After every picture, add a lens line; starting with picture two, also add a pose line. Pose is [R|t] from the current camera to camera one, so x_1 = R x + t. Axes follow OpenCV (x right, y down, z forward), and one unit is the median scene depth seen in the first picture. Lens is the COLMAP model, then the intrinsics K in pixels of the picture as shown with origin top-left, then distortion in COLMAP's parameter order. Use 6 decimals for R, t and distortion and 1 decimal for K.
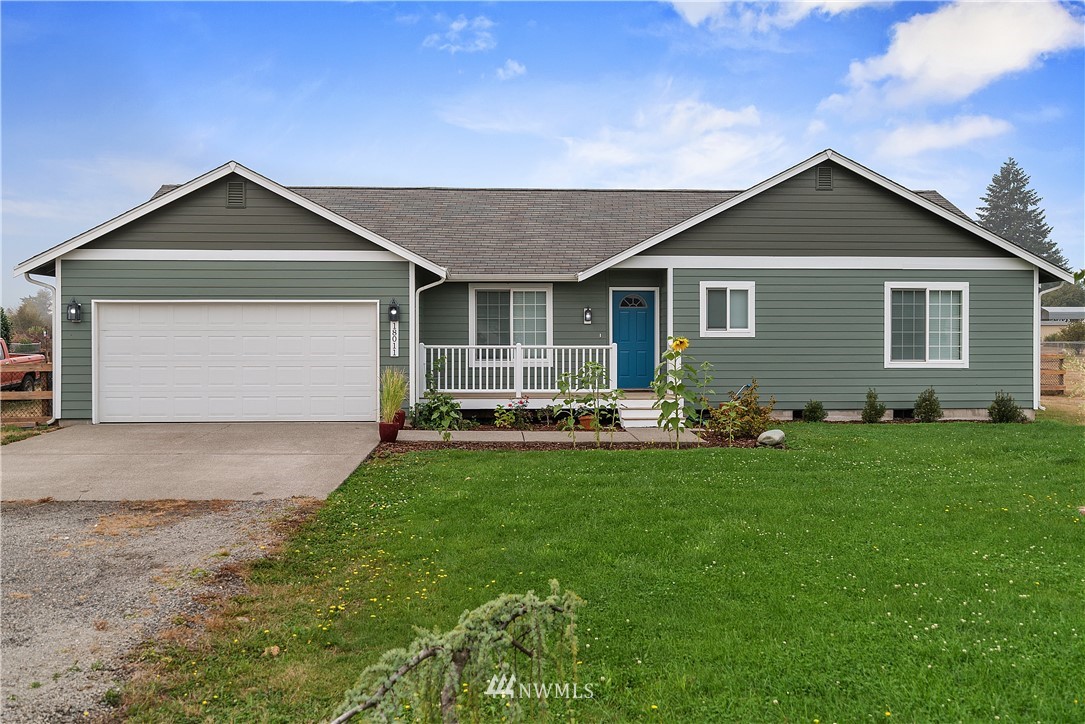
lens RADIAL K [[1001.6, 0, 541.2], [0, 1001.6, 332.7], [0, 0, 1]] dist [0.020034, -0.007715]
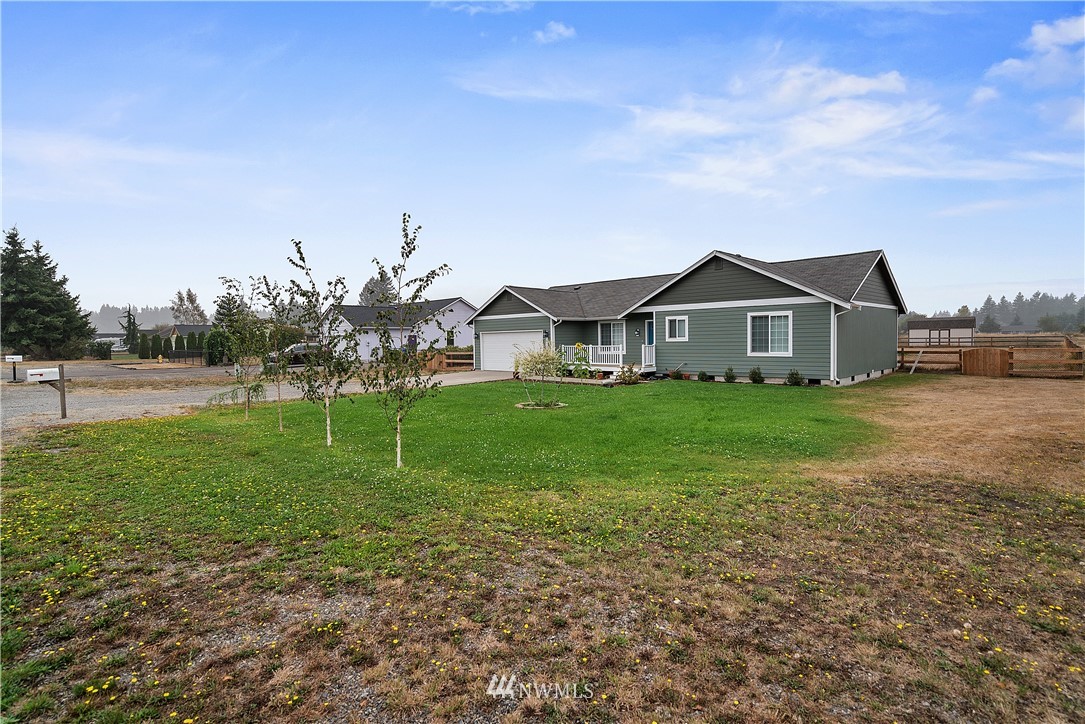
lens RADIAL K [[531.6, 0, 543.4], [0, 531.6, 344.1], [0, 0, 1]] dist [-0.001934, -0.000175]
pose [[0.677798, -0.005936, -0.735224, 0.886228], [0.016243, 0.999844, 0.006902, -0.002760], [0.735069, -0.016620, 0.677789, -0.011855]]
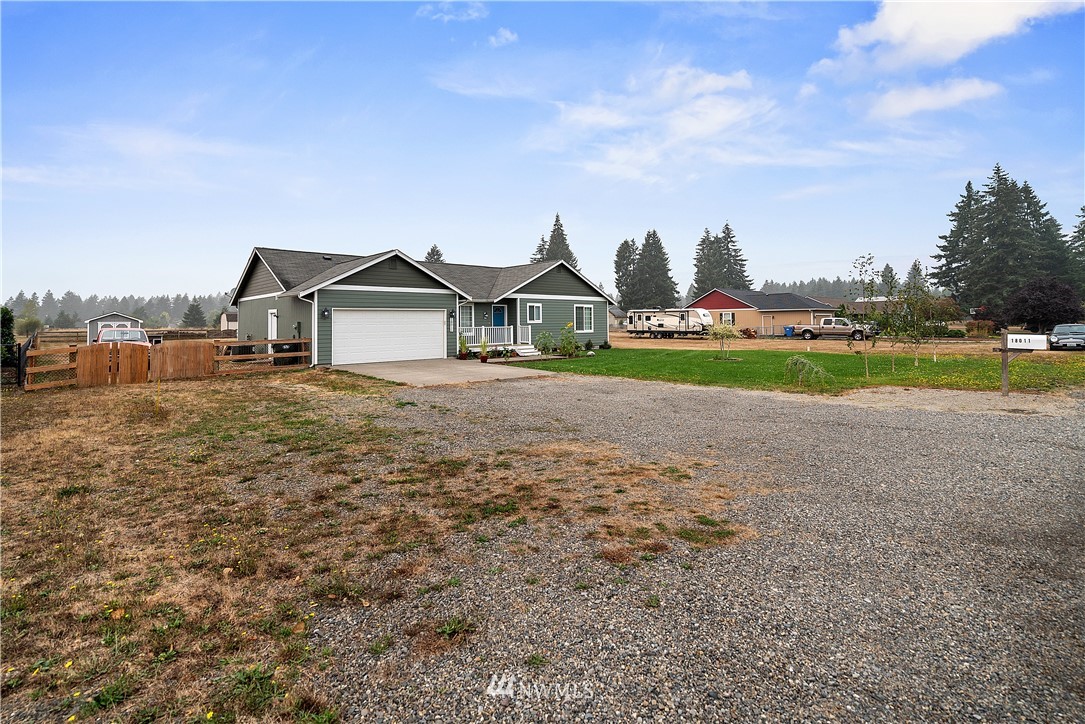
lens RADIAL K [[515.0, 0, 545.6], [0, 515.0, 315.0], [0, 0, 1]] dist [-0.000962, 0.000374]
pose [[0.762004, 0.001853, 0.647569, -0.753450], [0.009681, 0.999852, -0.014253, 0.002368], [-0.647499, 0.017130, 0.761873, -0.119453]]
